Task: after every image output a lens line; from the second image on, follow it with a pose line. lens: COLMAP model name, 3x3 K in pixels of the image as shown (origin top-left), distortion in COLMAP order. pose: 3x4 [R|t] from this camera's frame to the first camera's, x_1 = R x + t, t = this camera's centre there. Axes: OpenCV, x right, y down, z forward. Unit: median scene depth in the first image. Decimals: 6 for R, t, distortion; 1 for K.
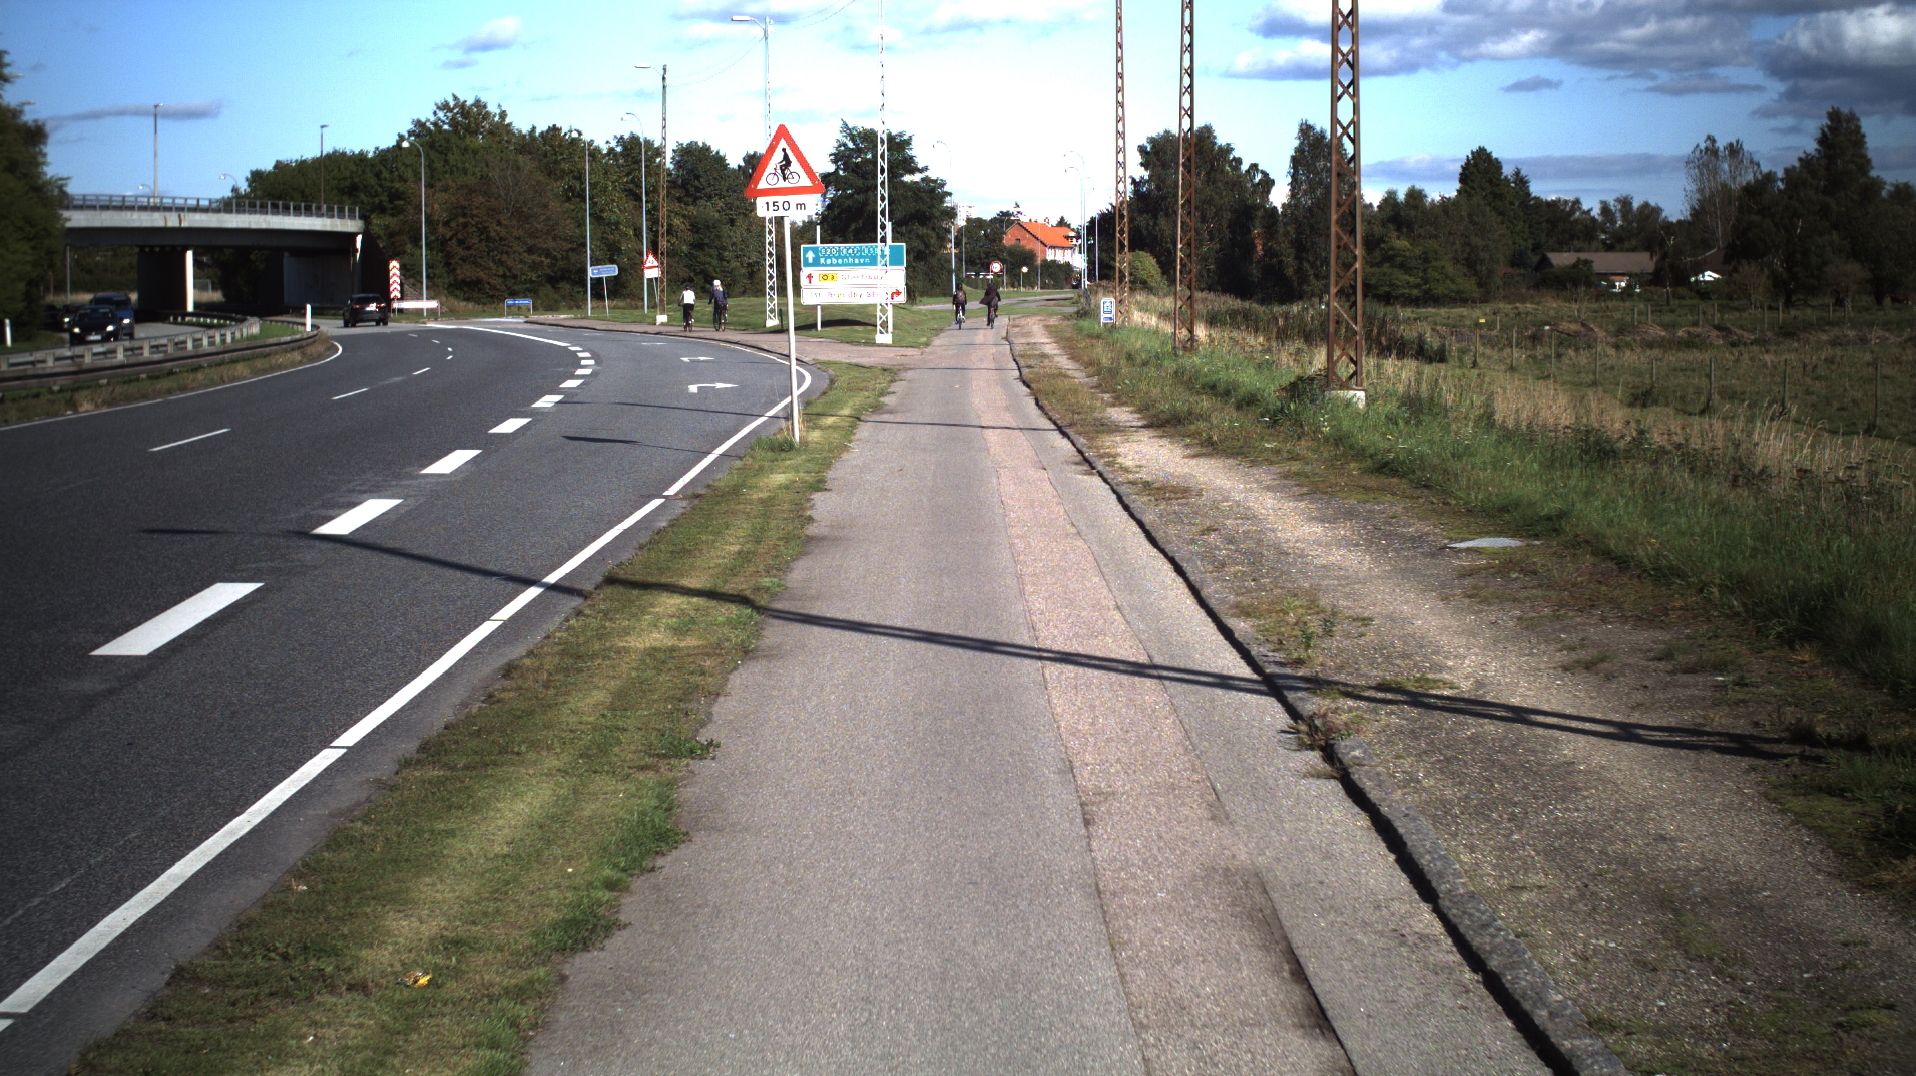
lens RADIAL K [[3381.6, 0, 958.0], [0, 3381.6, 538.0], [0, 0, 1]] dist [-0.294467, 0.320043]
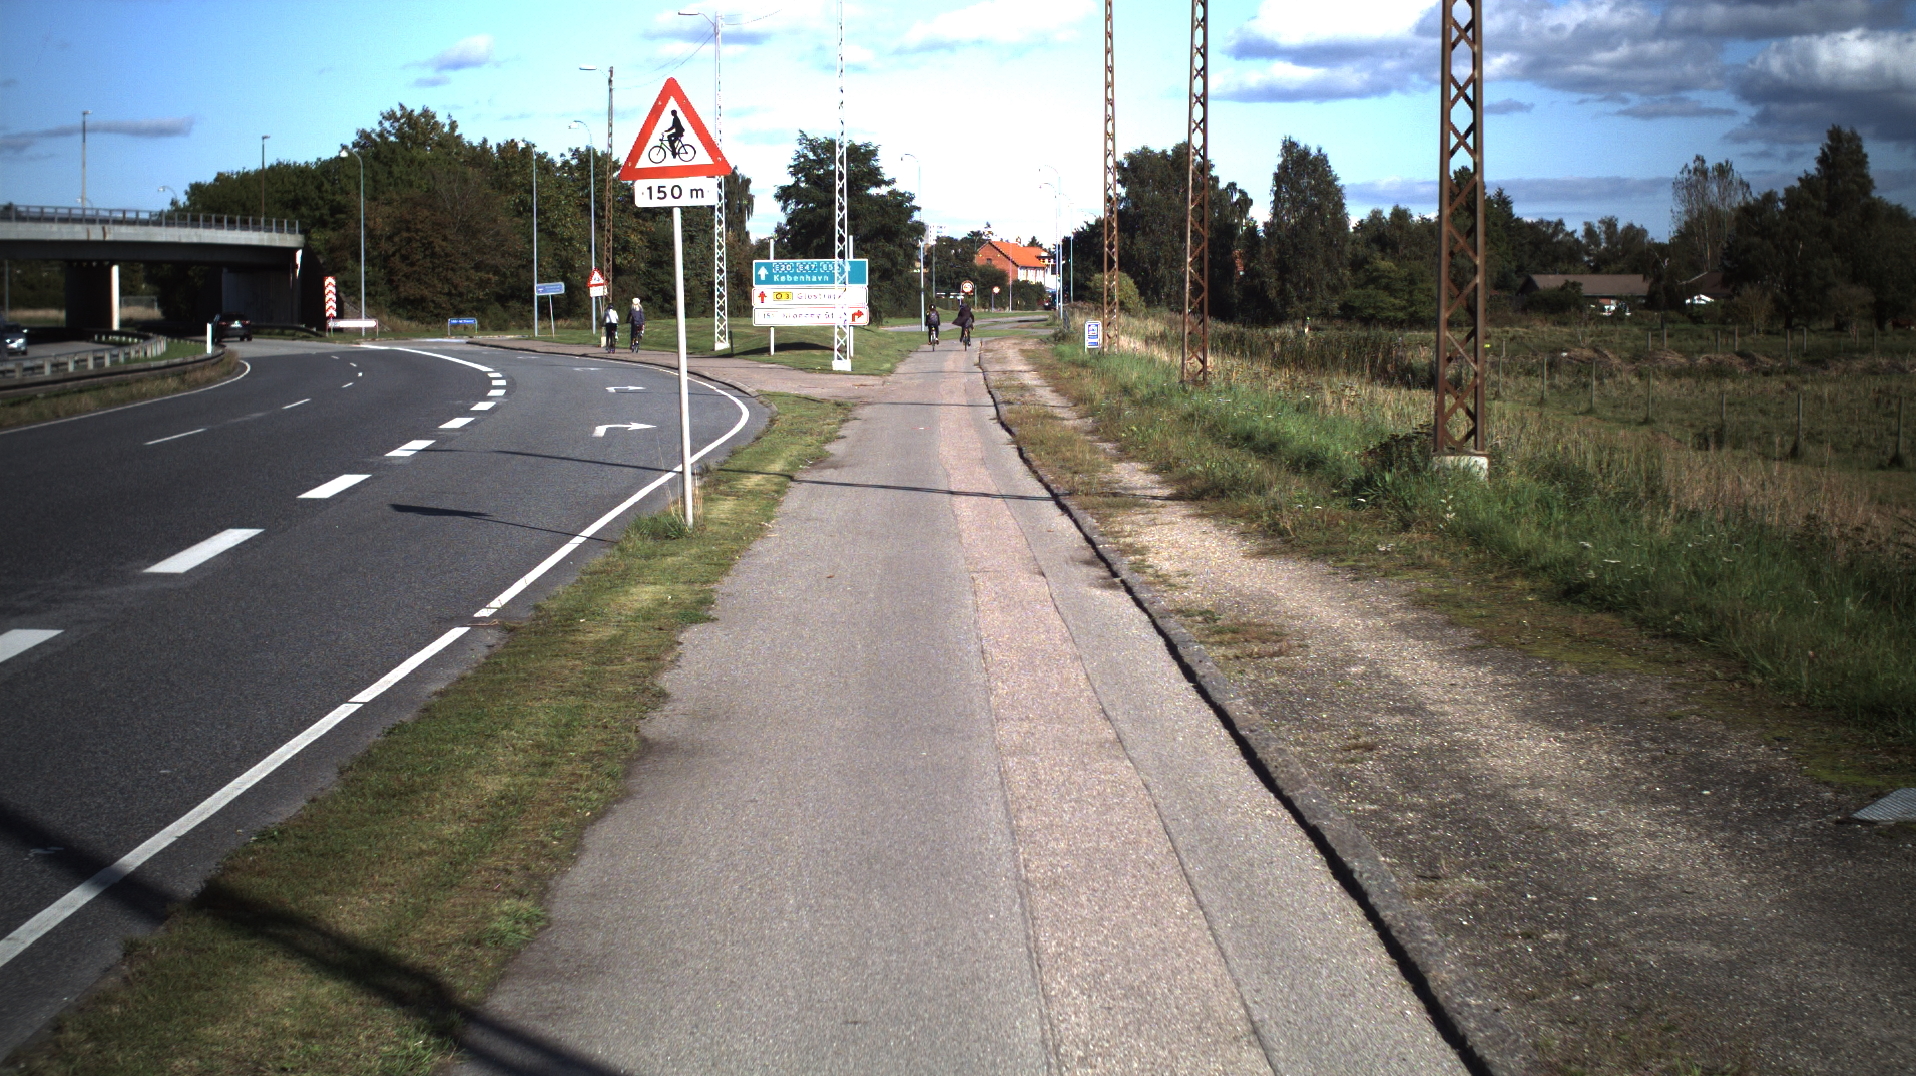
lens RADIAL K [[3381.6, 0, 958.0], [0, 3381.6, 538.0], [0, 0, 1]] dist [-0.294467, 0.320043]
pose [[0.999951, 0.004143, 0.009039, 0.000362], [-0.004087, 0.999973, -0.006139, -0.003576], [-0.009065, 0.006102, 0.999940, 0.048288]]
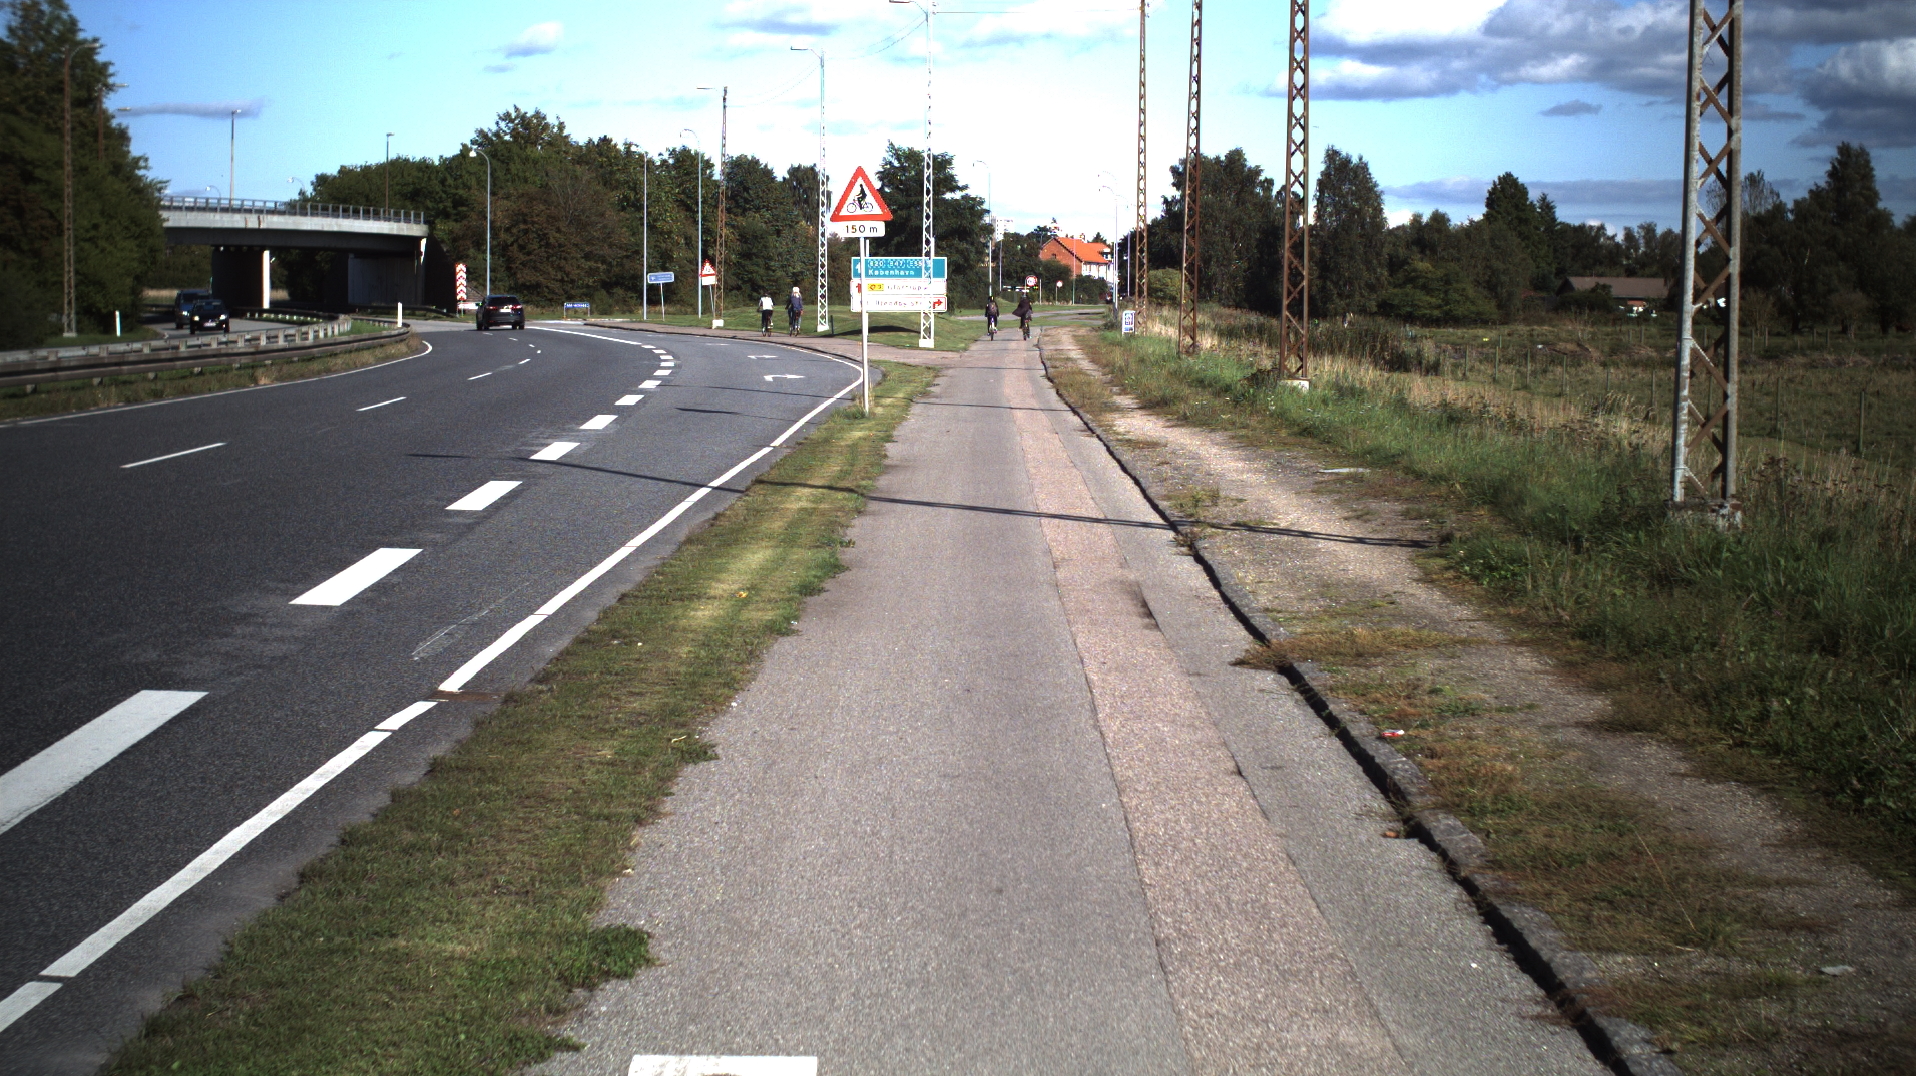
lens RADIAL K [[3381.6, 0, 958.0], [0, 3381.6, 538.0], [0, 0, 1]] dist [-0.294467, 0.320043]
pose [[0.999777, 0.018880, -0.009418, 0.000026], [-0.018917, 0.999814, -0.003836, 0.003985], [0.009344, 0.004014, 0.999948, -0.048247]]
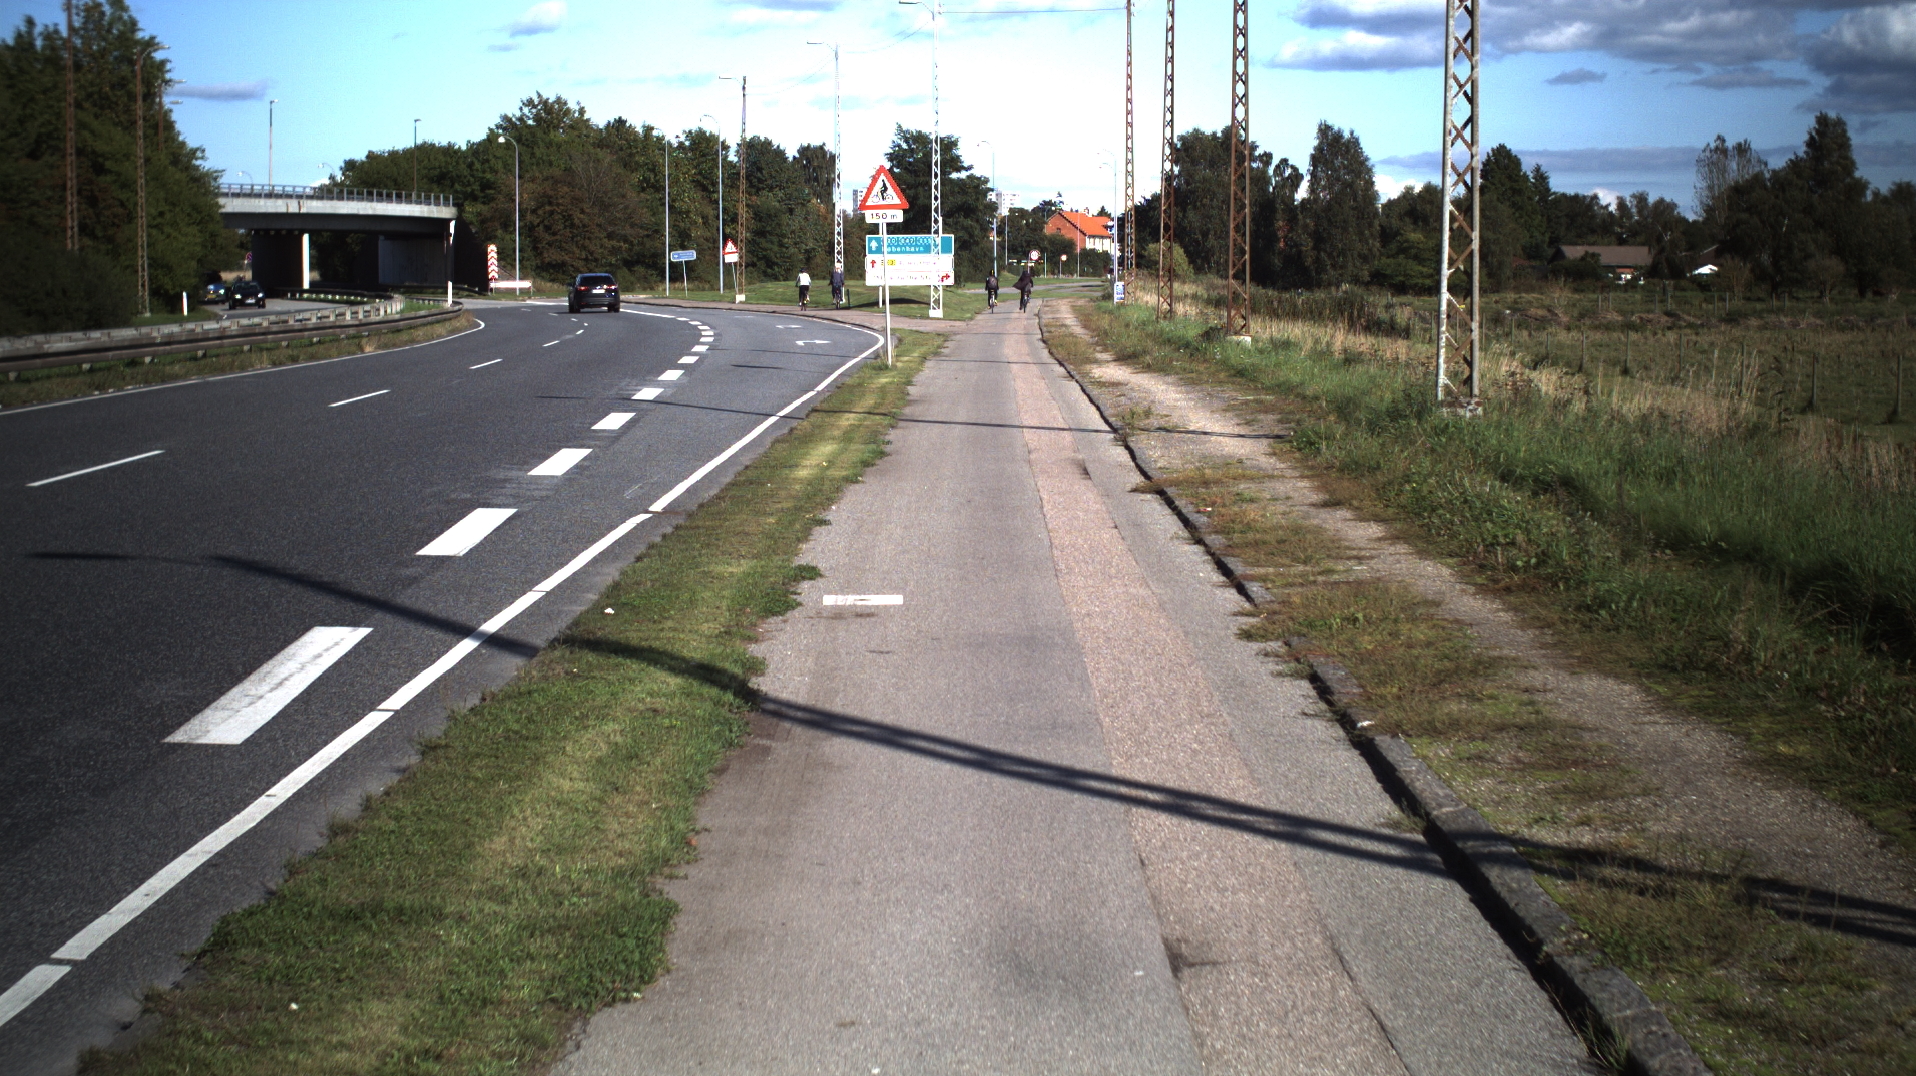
lens RADIAL K [[3381.6, 0, 958.0], [0, 3381.6, 538.0], [0, 0, 1]] dist [-0.294467, 0.320043]
pose [[0.999886, 0.008956, -0.012176, 0.000689], [-0.008911, 0.999953, 0.003795, 0.007643], [0.012209, -0.003686, 0.999919, -0.096496]]
